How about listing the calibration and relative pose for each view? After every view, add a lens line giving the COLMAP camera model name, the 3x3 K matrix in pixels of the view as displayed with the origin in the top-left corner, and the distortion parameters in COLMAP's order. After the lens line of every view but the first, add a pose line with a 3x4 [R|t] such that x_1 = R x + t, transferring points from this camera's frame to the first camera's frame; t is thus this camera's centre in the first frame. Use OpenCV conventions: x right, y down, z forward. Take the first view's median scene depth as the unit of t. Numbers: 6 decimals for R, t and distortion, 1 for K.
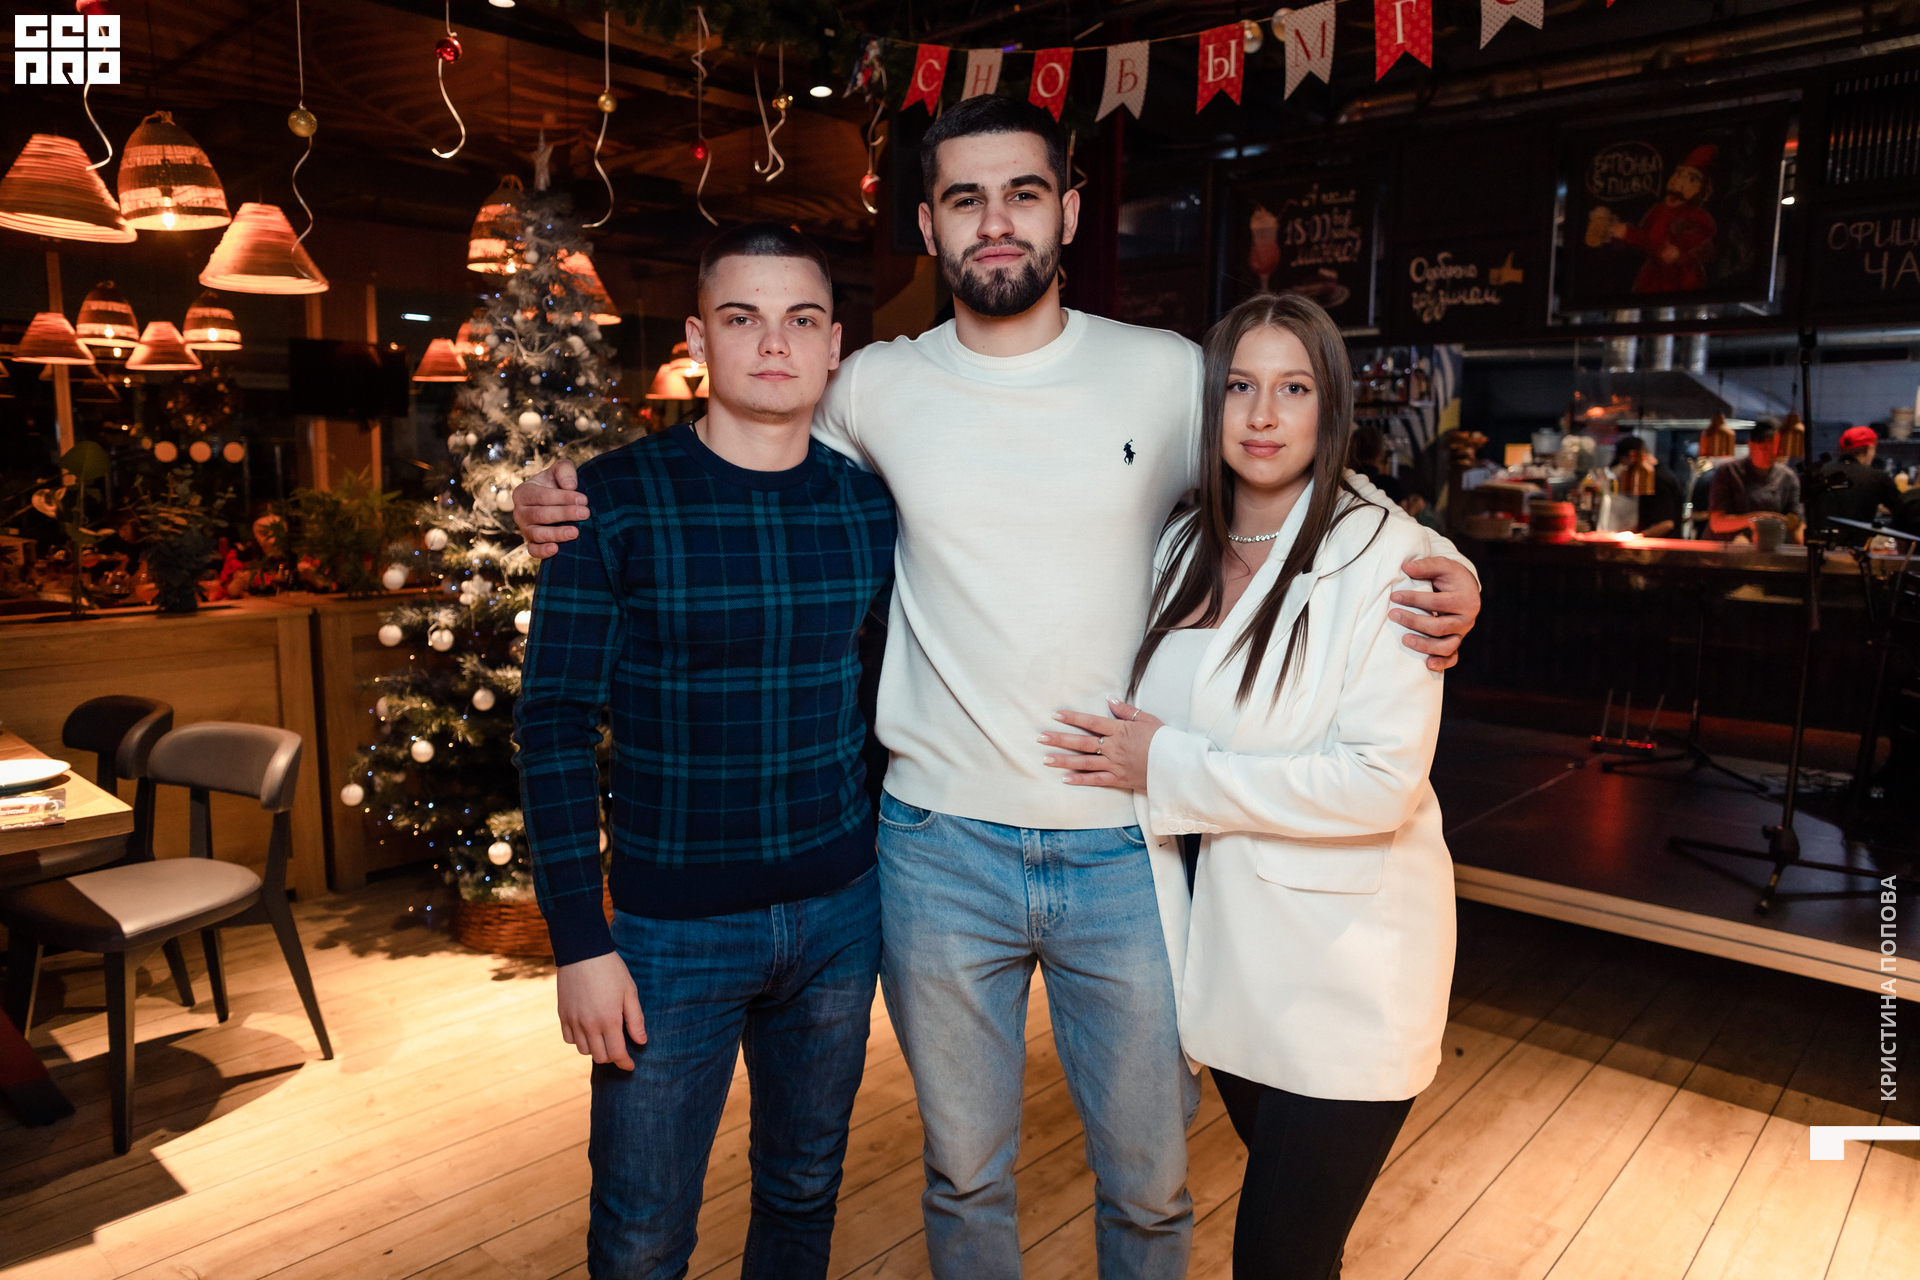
lens RADIAL K [[1362.1, 0, 979.9], [0, 1362.1, 644.6], [0, 0, 1]] dist [-0.061502, 0.056303]
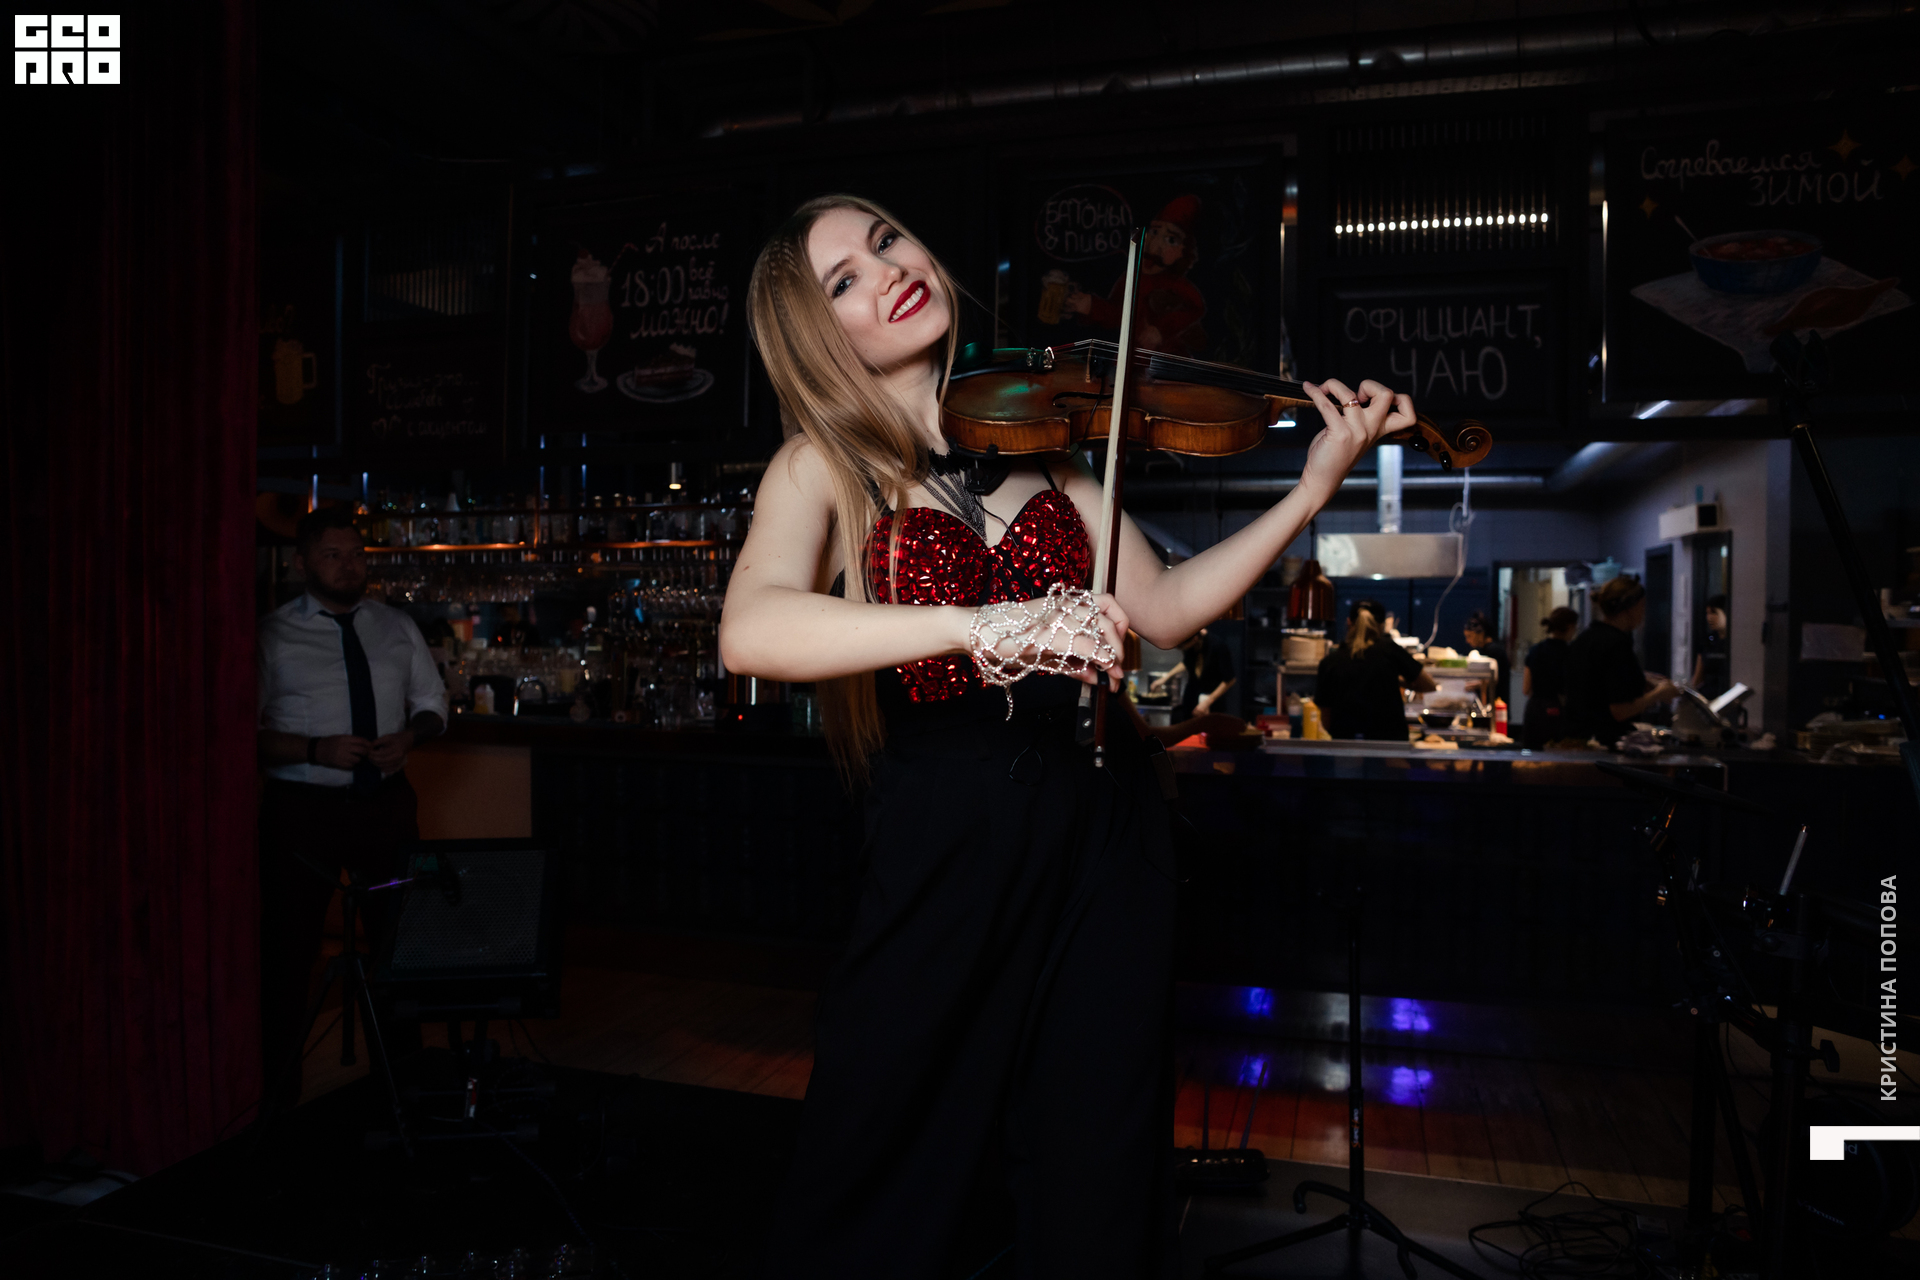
lens RADIAL K [[1323.5, 0, 987.1], [0, 1323.5, 613.7], [0, 0, 1]] dist [-0.093530, 0.081321]
pose [[0.902696, -0.001602, 0.430277, 0.132942], [0.055631, 0.992034, -0.113017, -0.070113], [-0.426668, 0.125956, 0.895594, 0.429066]]
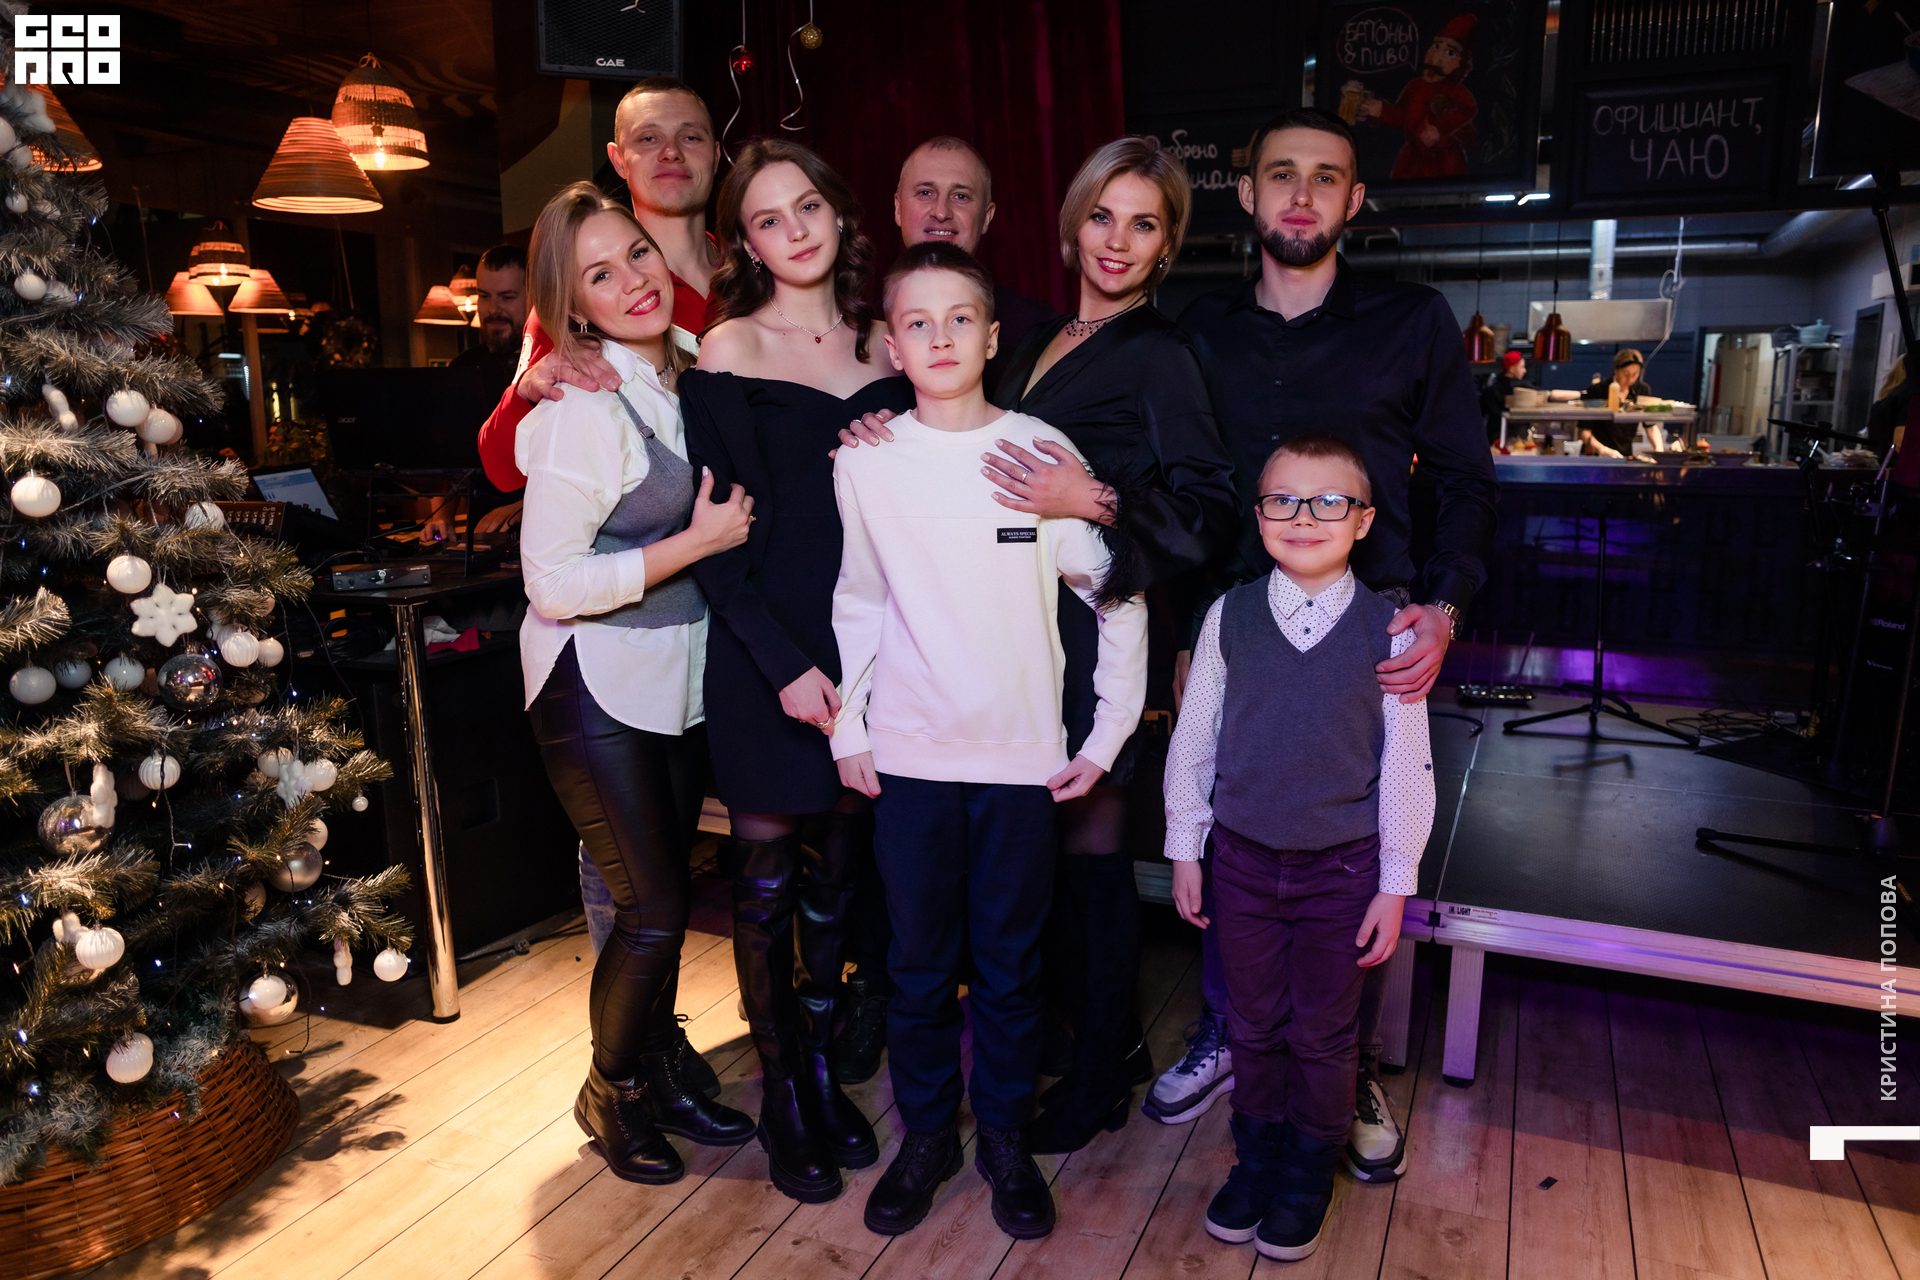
lens RADIAL K [[1323.5, 0, 980.3], [0, 1323.5, 635.3], [0, 0, 1]] dist [-0.093530, 0.081321]
pose [[0.949680, -0.069689, 0.305372, -0.065090], [0.054937, 0.996882, 0.056649, -0.021530], [-0.308367, -0.037022, 0.950547, 0.252396]]
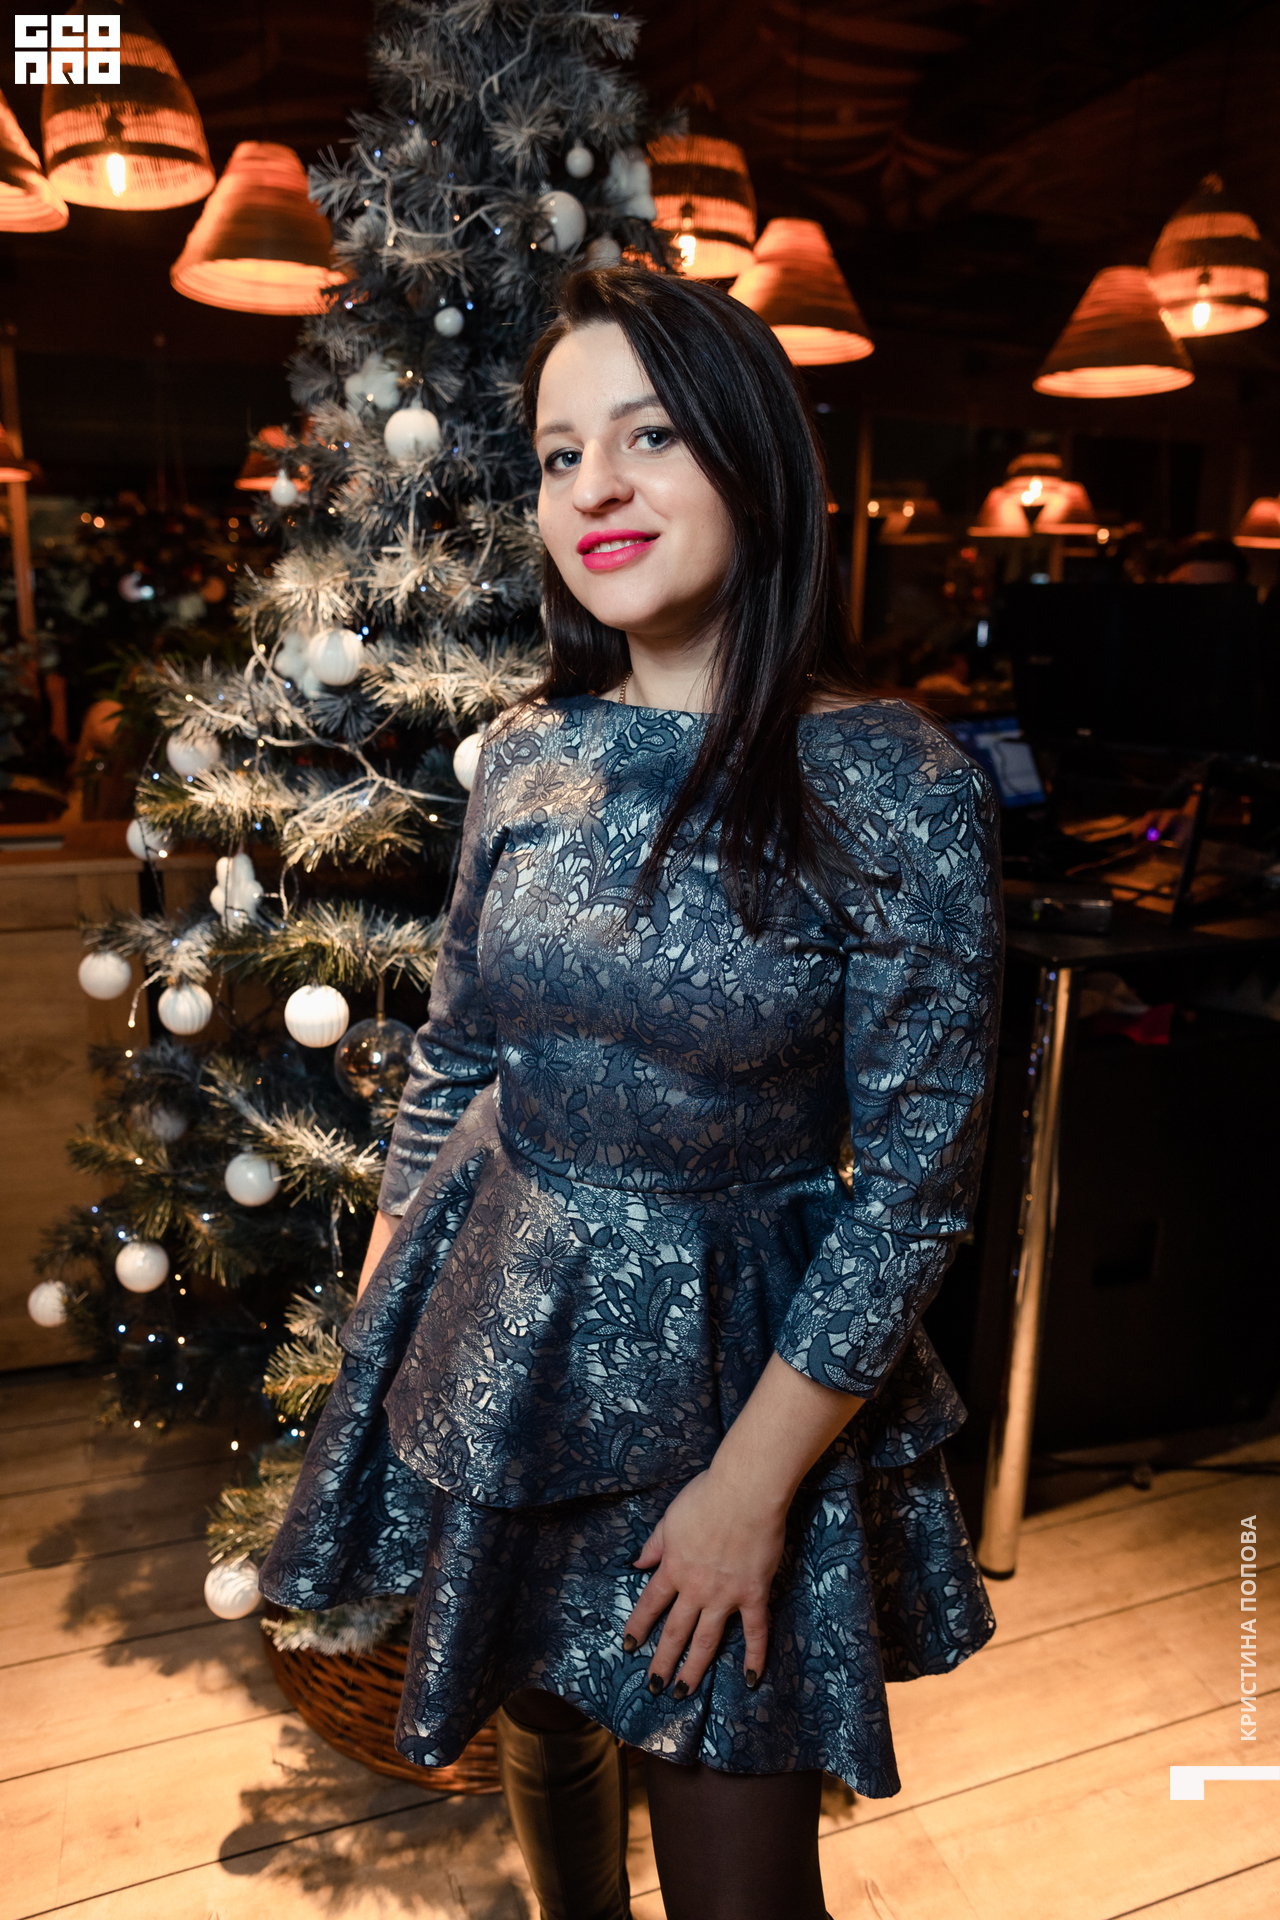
lens RADIAL K [[1323.5, 0, 632.6], [0, 1323.5, 947.2], [0, 0, 1]] dist [-0.093530, 0.081321]
pose [[0.874475, 0.127641, -0.467976, -0.063557], [-0.076818, 0.989024, 0.126212, -0.049045], [0.478950, -0.074420, 0.874682, 0.444631]]
